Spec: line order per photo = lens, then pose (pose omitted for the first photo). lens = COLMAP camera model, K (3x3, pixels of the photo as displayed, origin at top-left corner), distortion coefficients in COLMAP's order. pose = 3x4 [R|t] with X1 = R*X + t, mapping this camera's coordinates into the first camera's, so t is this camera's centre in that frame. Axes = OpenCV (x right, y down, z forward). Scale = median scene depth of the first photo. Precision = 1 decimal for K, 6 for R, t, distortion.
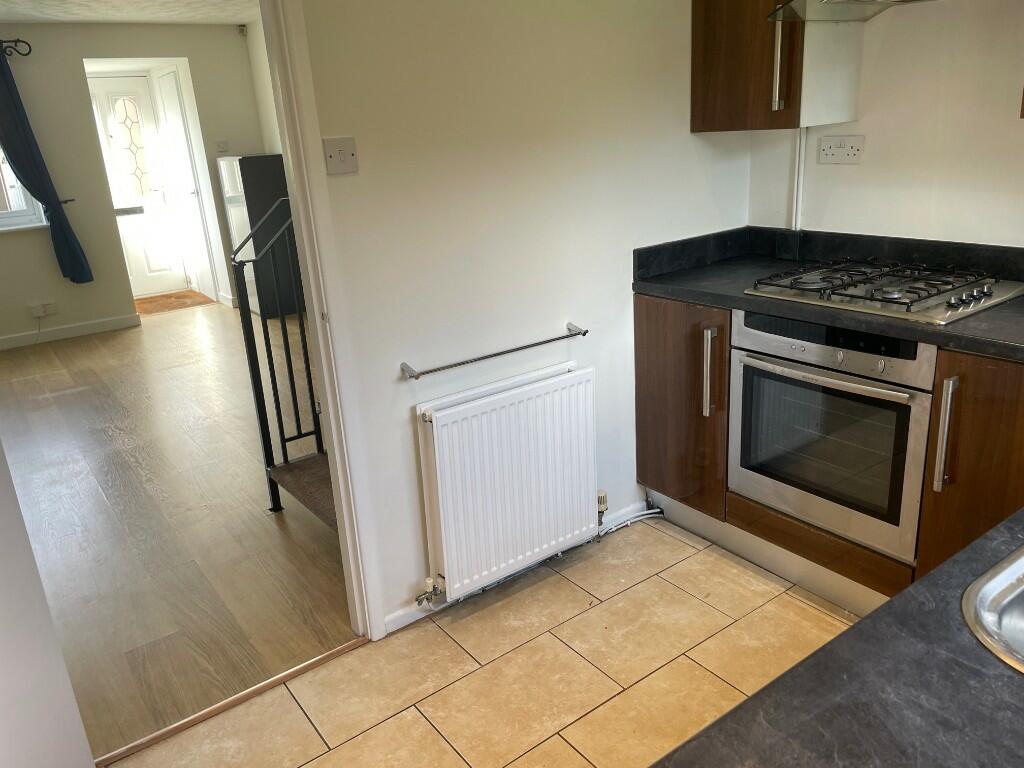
lens RADIAL K [[782.4, 0, 511.2], [0, 782.4, 381.0], [0, 0, 1]] dist [0.039551, -0.018782]
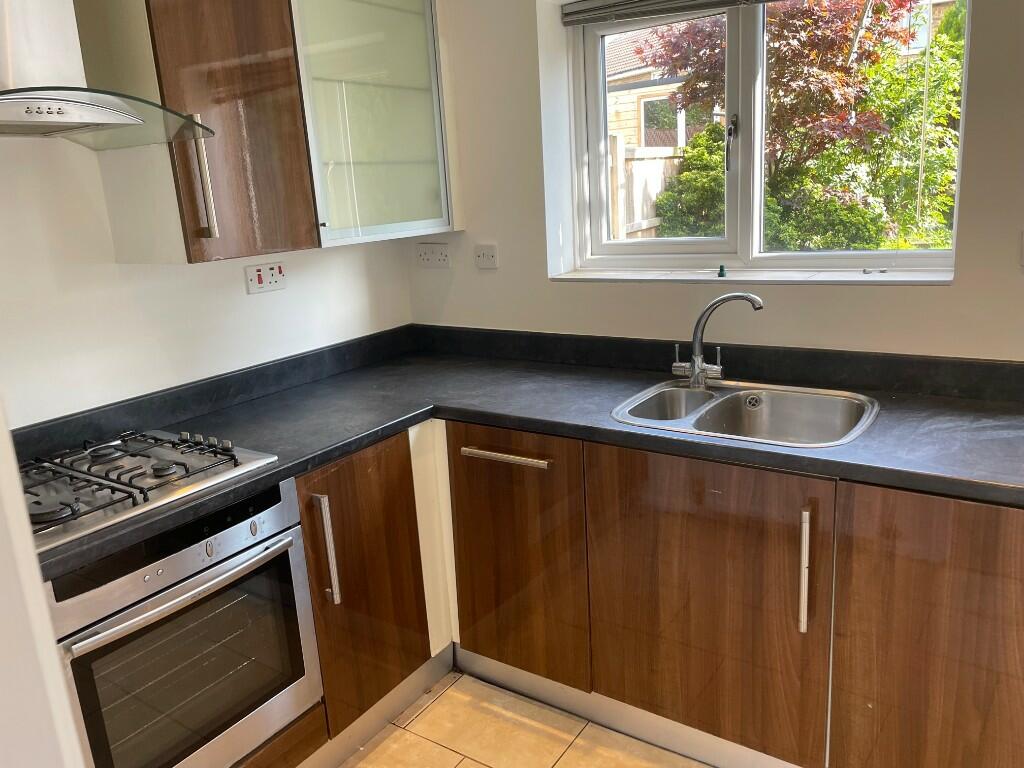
lens RADIAL K [[782.4, 0, 512.2], [0, 782.4, 383.4], [0, 0, 1]] dist [0.039551, -0.018782]
pose [[-0.342123, -0.148553, 0.927838, -0.136023], [0.377184, 0.882671, 0.280401, -0.096567], [-0.860630, 0.445897, -0.245950, 0.290091]]
